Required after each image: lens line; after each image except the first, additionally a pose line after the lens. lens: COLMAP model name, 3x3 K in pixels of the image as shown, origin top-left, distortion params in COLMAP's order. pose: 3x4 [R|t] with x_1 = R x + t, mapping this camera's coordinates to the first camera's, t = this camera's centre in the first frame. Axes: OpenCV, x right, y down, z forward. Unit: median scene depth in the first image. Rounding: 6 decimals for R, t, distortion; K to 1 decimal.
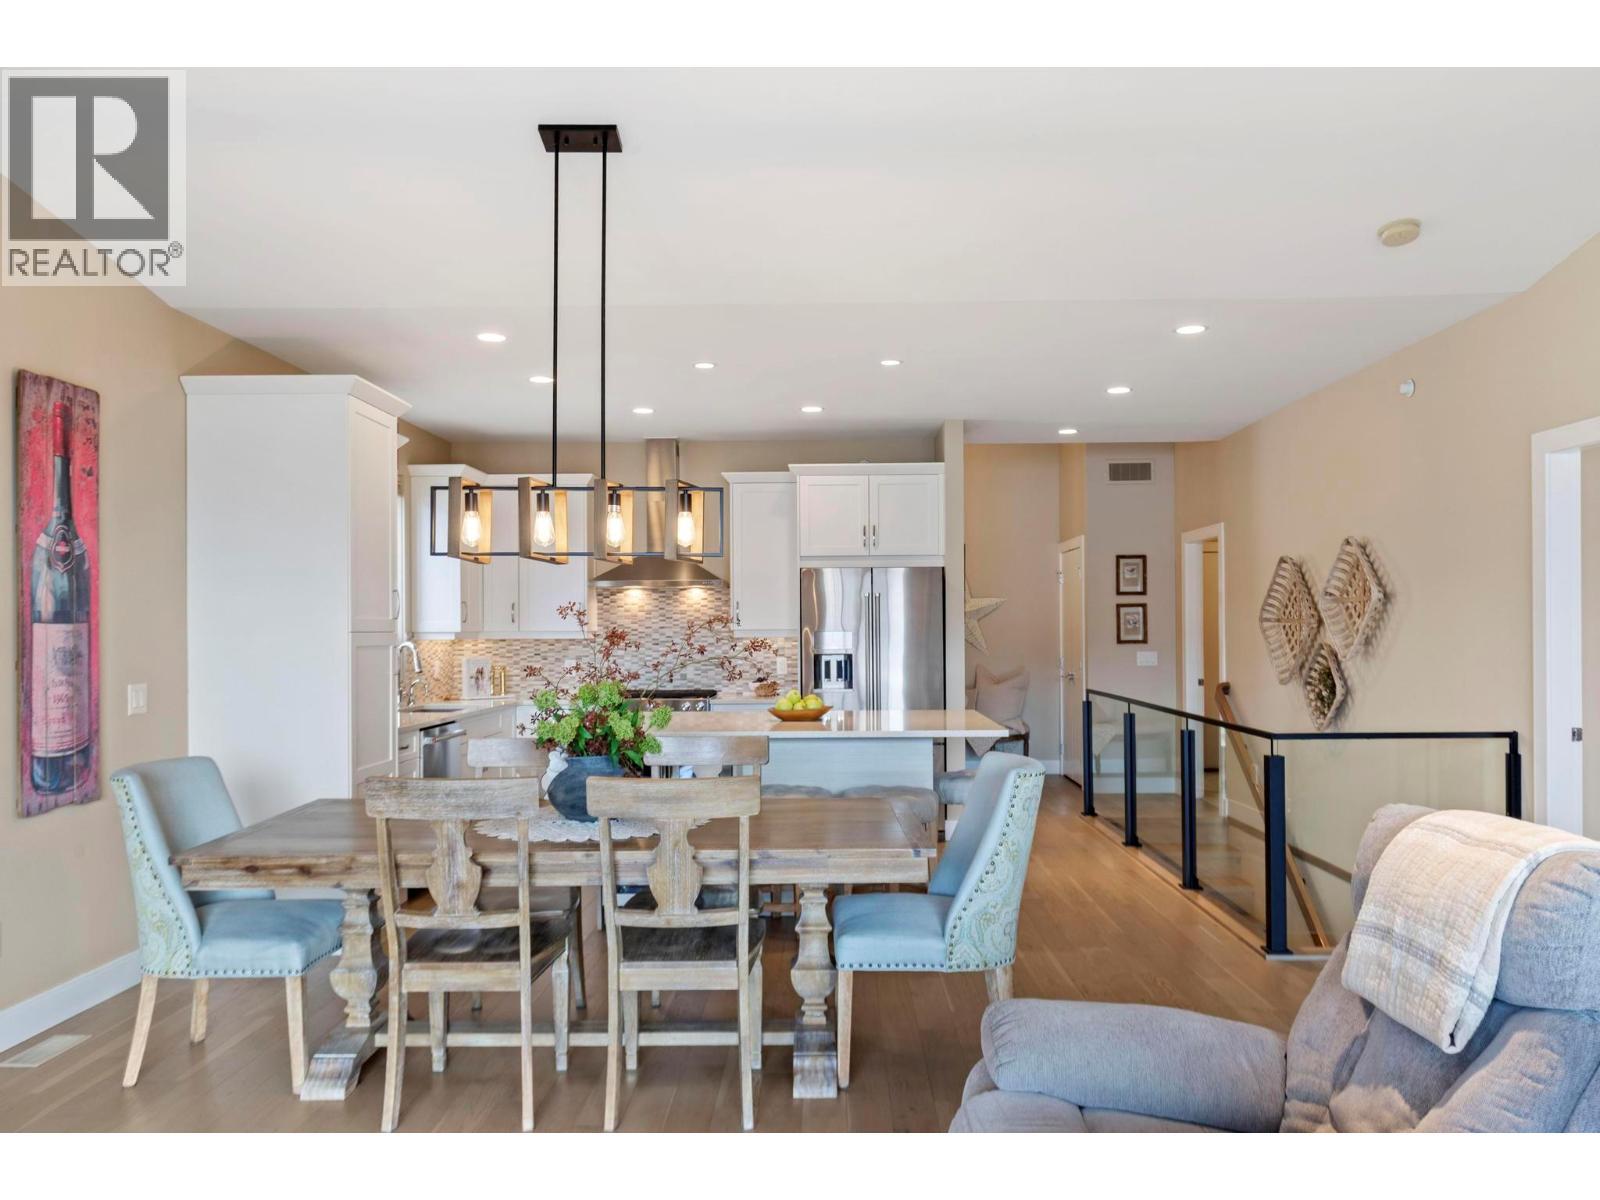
lens RADIAL K [[1168.8, 0, 797.2], [0, 1168.8, 620.7], [0, 0, 1]] dist [0.002014, 0.001322]
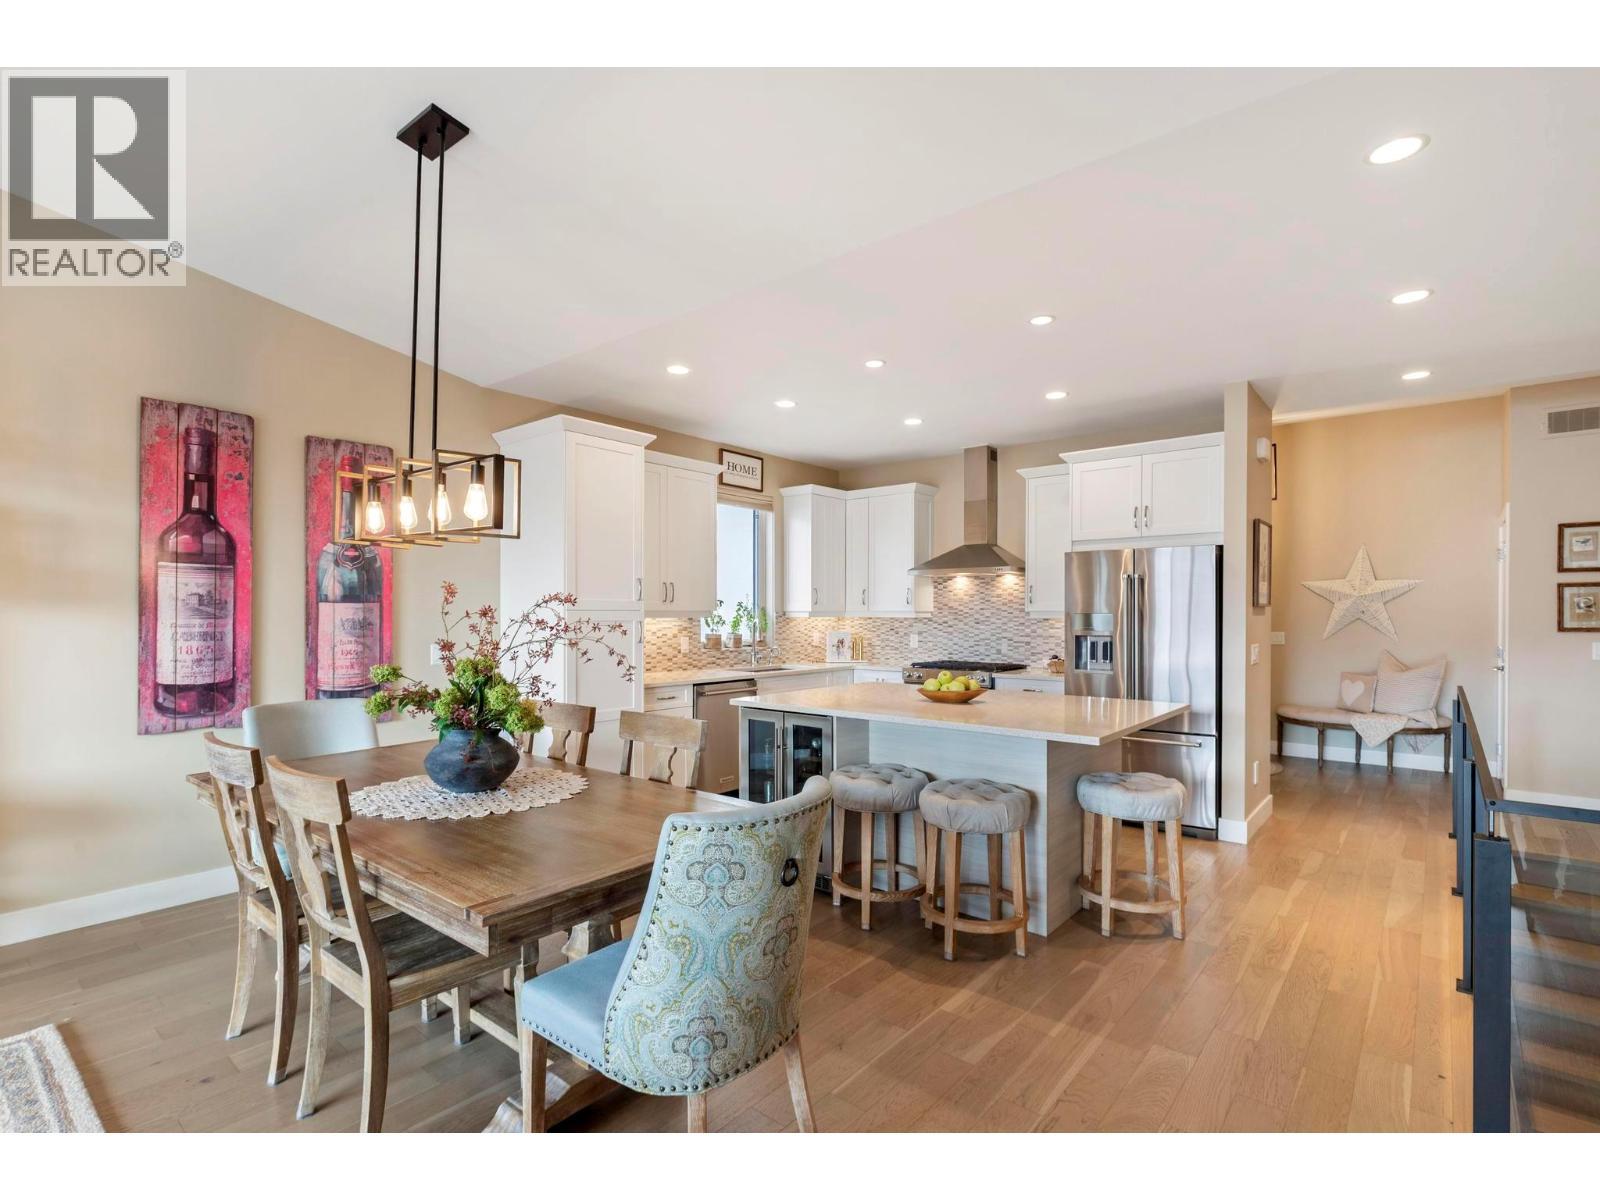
lens RADIAL K [[756.9, 0, 798.5], [0, 756.9, 616.9], [0, 0, 1]] dist [-0.000214, 0.000048]
pose [[0.785842, 0.011093, -0.618328, 0.420397], [-0.001569, 0.999872, 0.015945, 0.004081], [0.618426, -0.011561, 0.785758, 0.576566]]
